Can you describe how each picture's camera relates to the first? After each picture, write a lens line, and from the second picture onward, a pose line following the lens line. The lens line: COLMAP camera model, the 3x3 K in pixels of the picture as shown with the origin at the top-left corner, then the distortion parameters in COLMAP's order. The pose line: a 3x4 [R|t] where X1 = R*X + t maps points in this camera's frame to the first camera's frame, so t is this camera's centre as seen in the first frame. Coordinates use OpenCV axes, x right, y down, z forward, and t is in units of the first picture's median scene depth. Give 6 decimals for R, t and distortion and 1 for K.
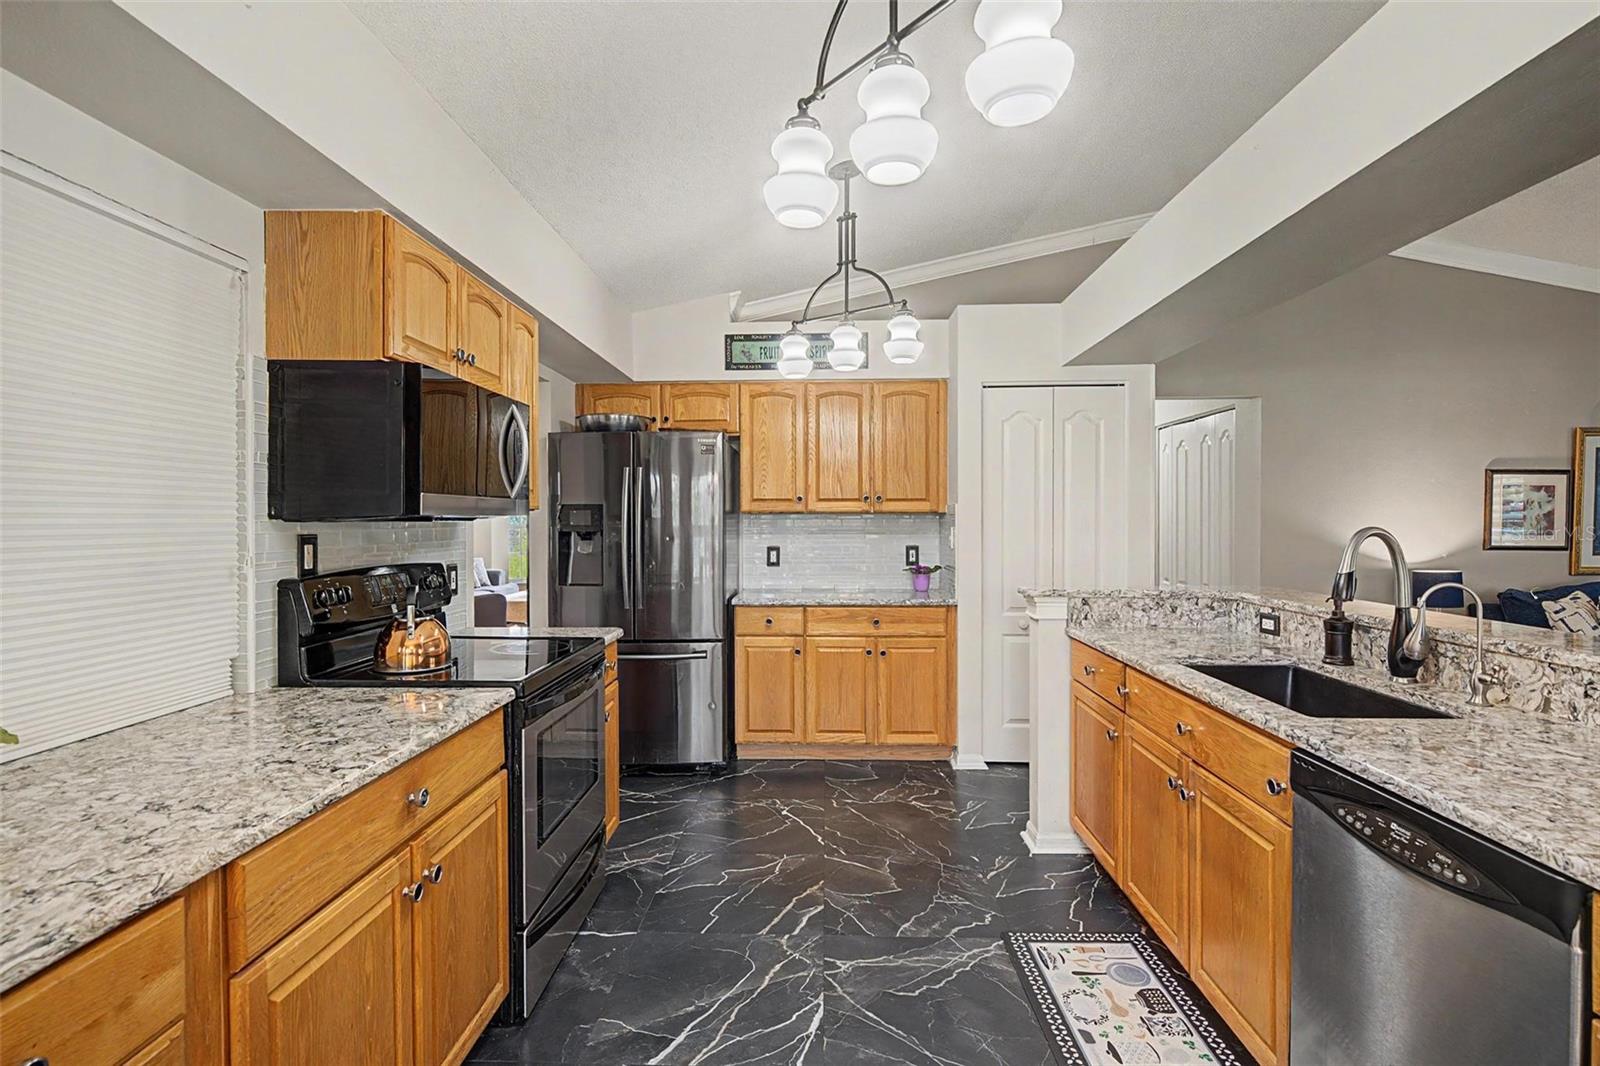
lens RADIAL K [[776.8, 0, 800.0], [0, 776.8, 533.0], [0, 0, 1]] dist [-0.000672, -0.000632]
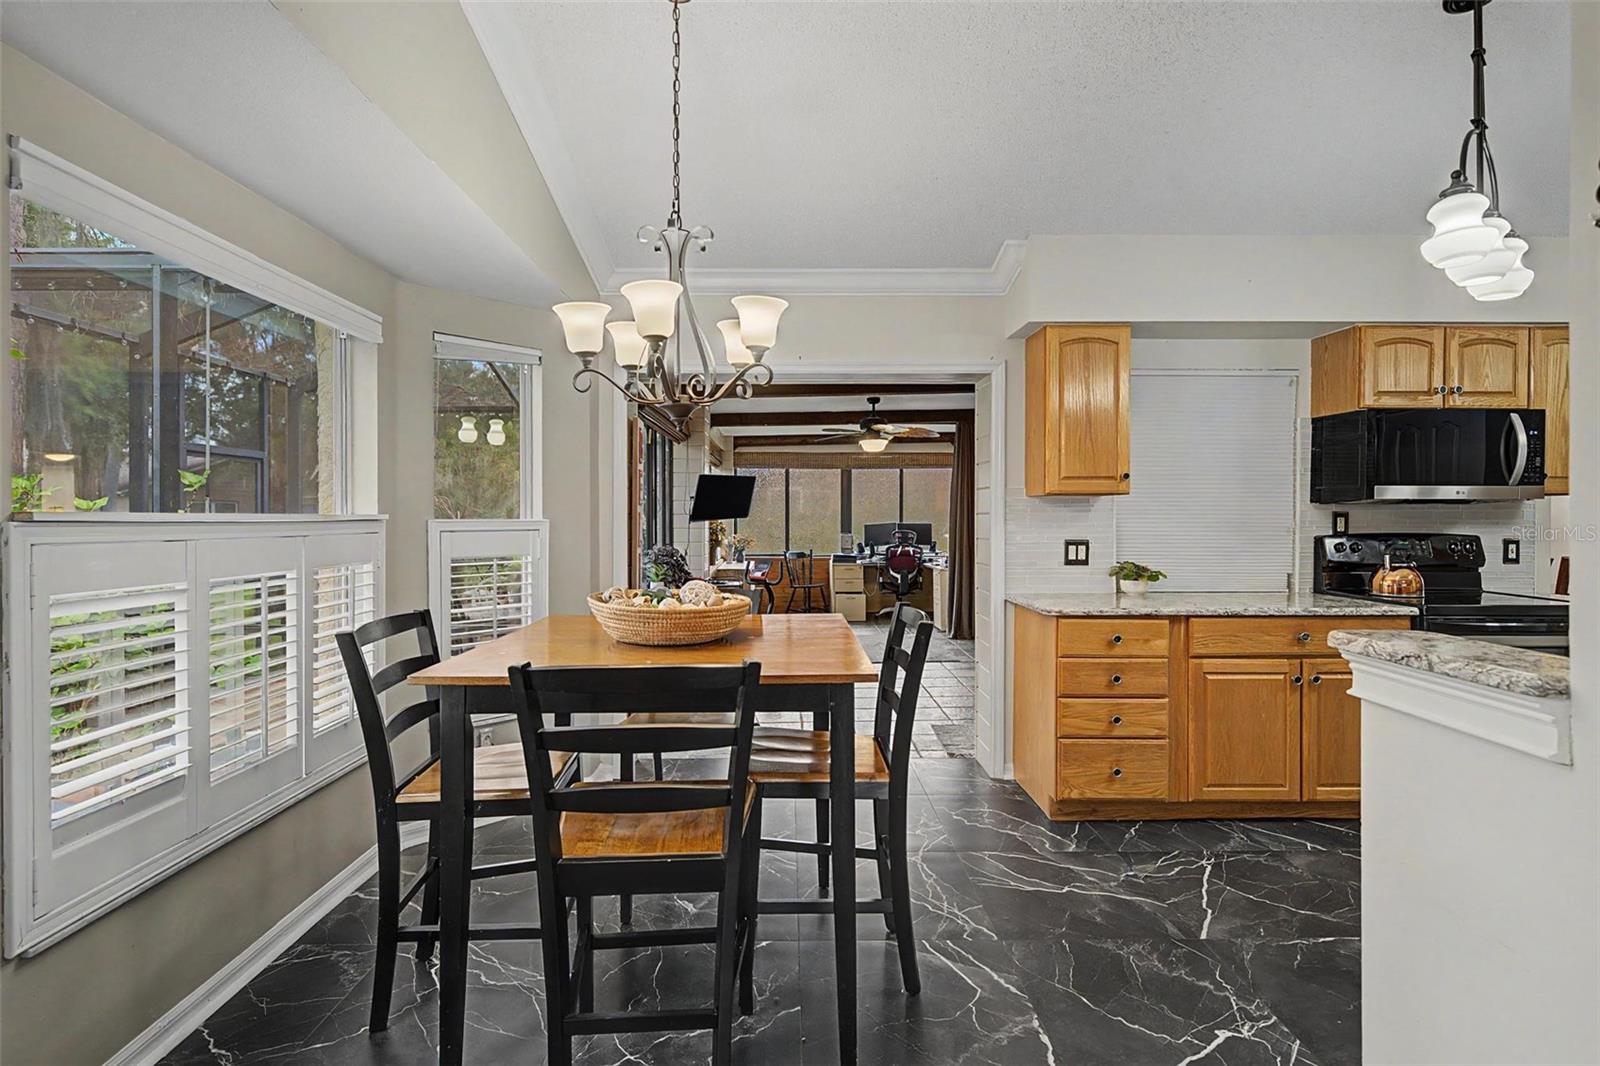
lens RADIAL K [[765.2, 0, 795.3], [0, 765.2, 515.2], [0, 0, 1]] dist [0.000456, -0.000170]
pose [[0.043217, 0.002792, -0.999062, 1.089195], [-0.019693, 0.999804, 0.001942, 0.032856], [0.998872, 0.019591, 0.043264, -0.321684]]
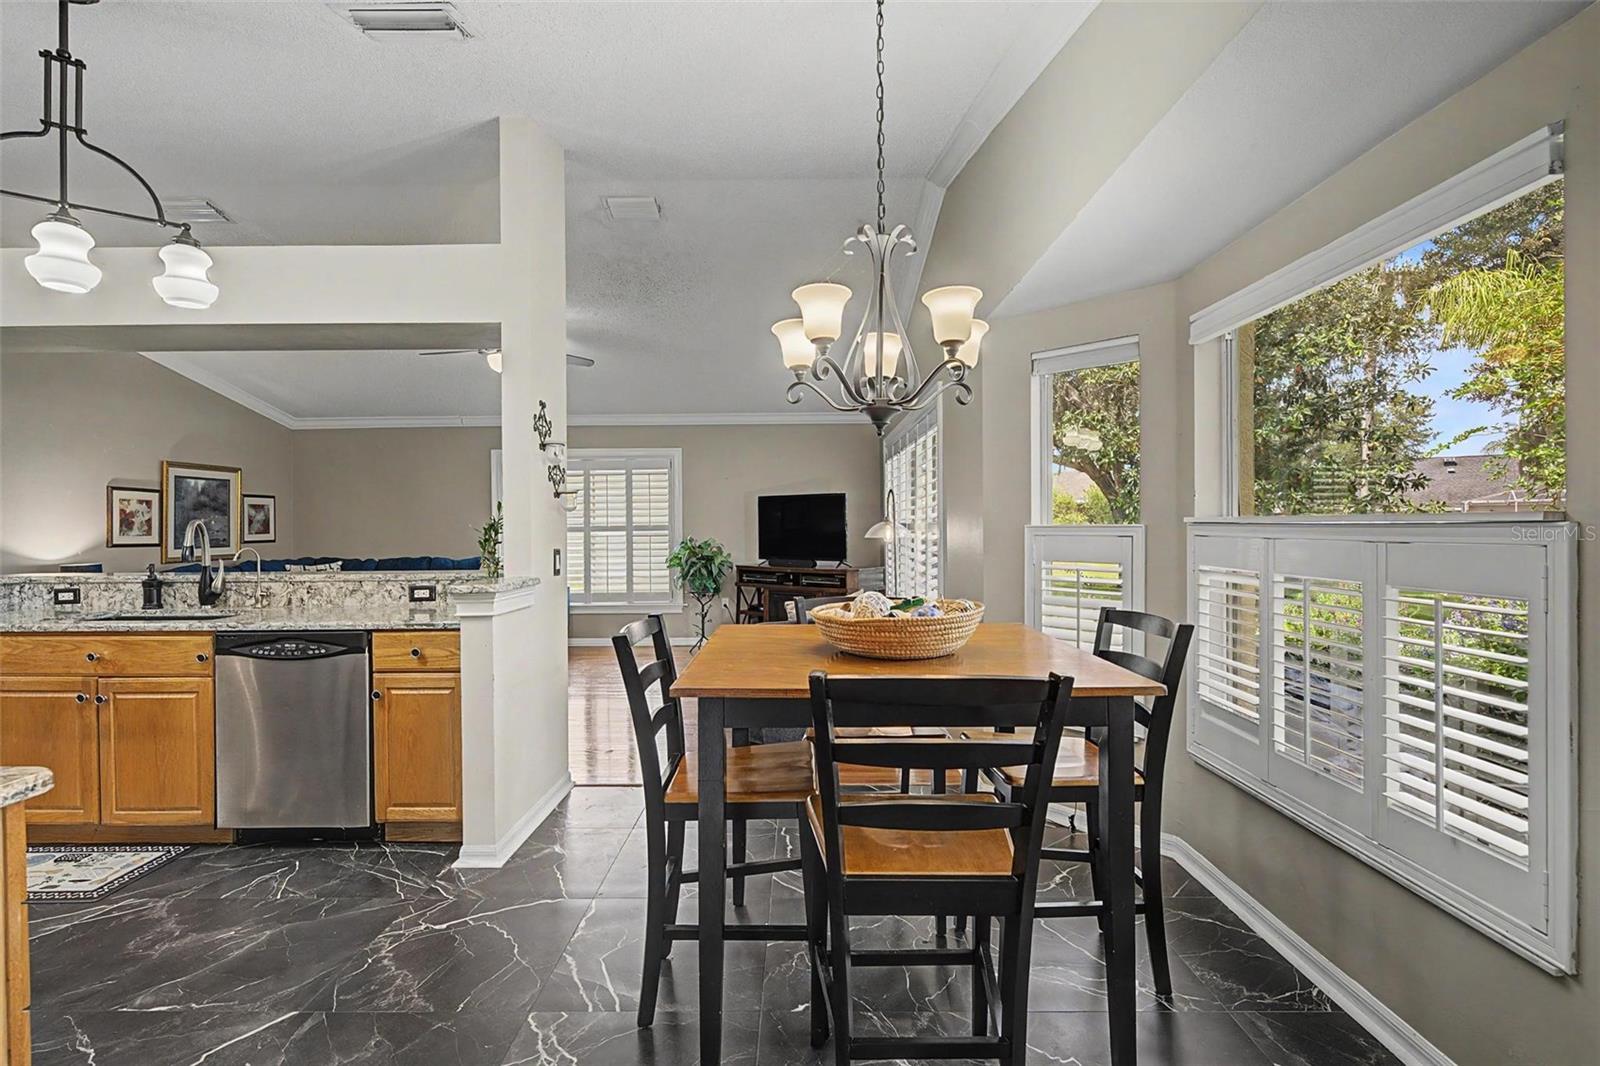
lens RADIAL K [[753.7, 0, 800.0], [0, 753.7, 533.0], [0, 0, 1]] dist [0.000183, 0.000015]
pose [[-0.030588, -0.007092, 0.999507, -0.959675], [0.027563, 0.999589, 0.007936, 0.043733], [-0.999152, 0.027792, -0.030380, -0.293608]]
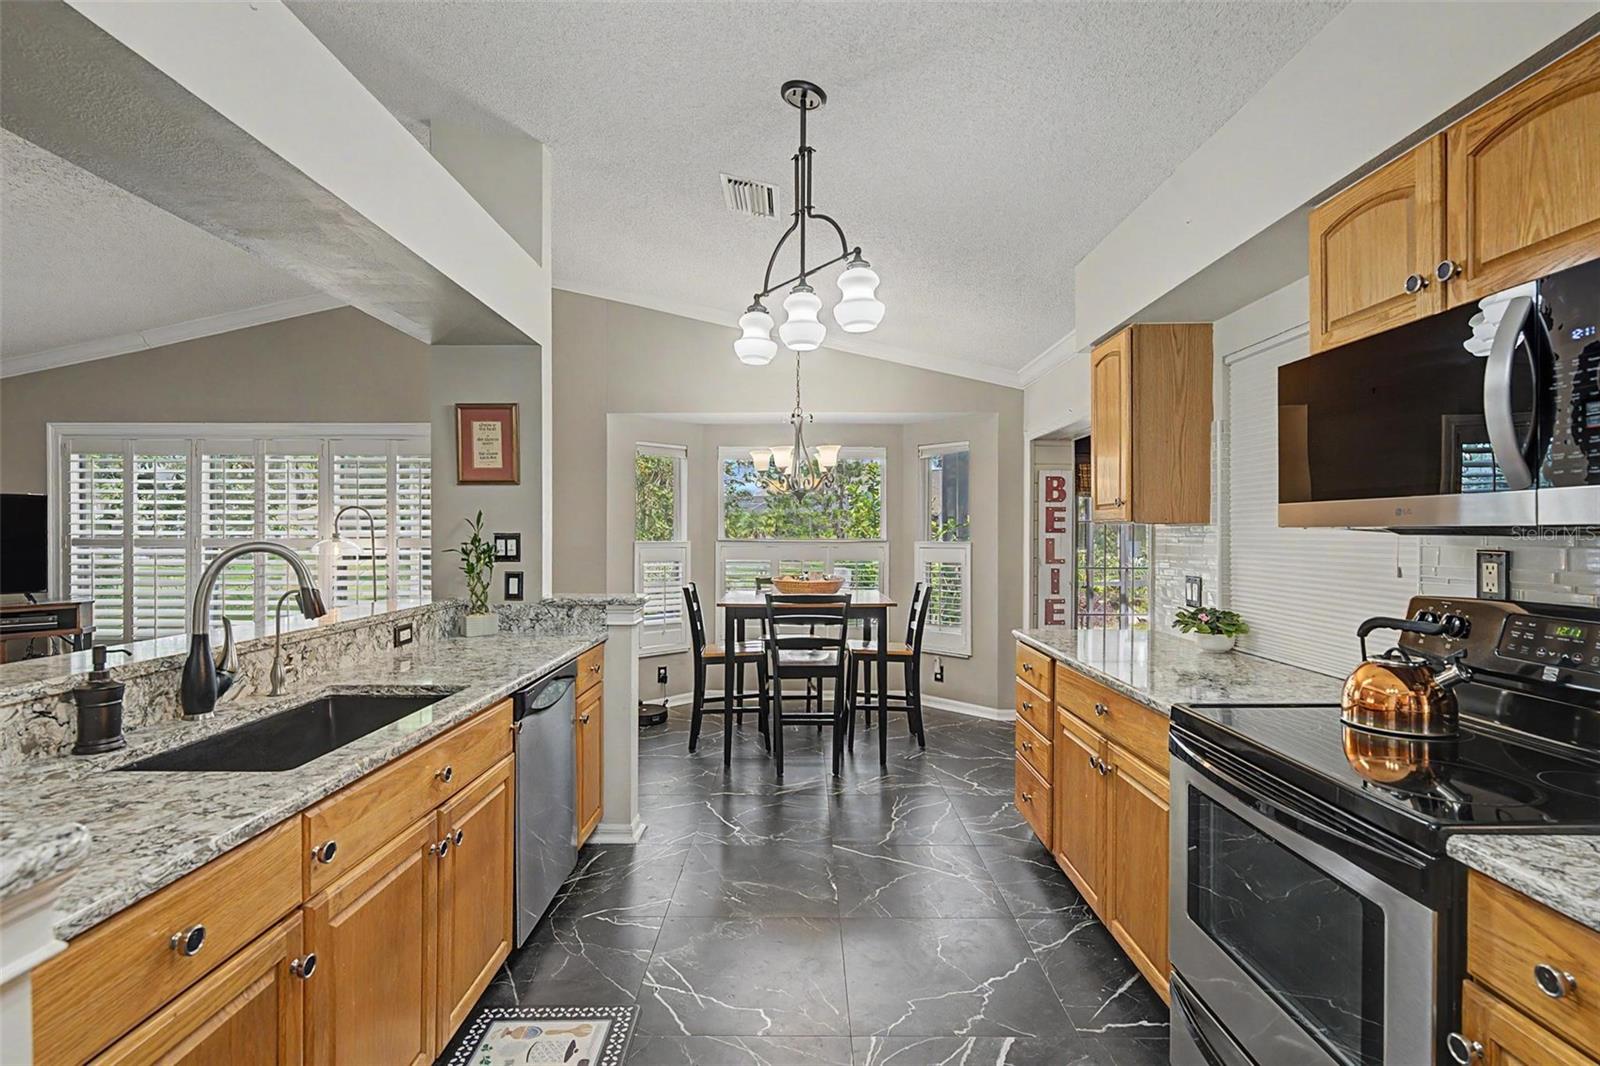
lens RADIAL K [[748.2, 0, 796.4], [0, 748.2, 539.1], [0, 0, 1]] dist [-0.000813, -0.000437]
pose [[-0.999468, 0.002147, -0.032543, 0.128687], [0.001152, 0.999532, 0.030554, -0.036045], [0.032593, 0.030500, -0.999003, 1.839121]]
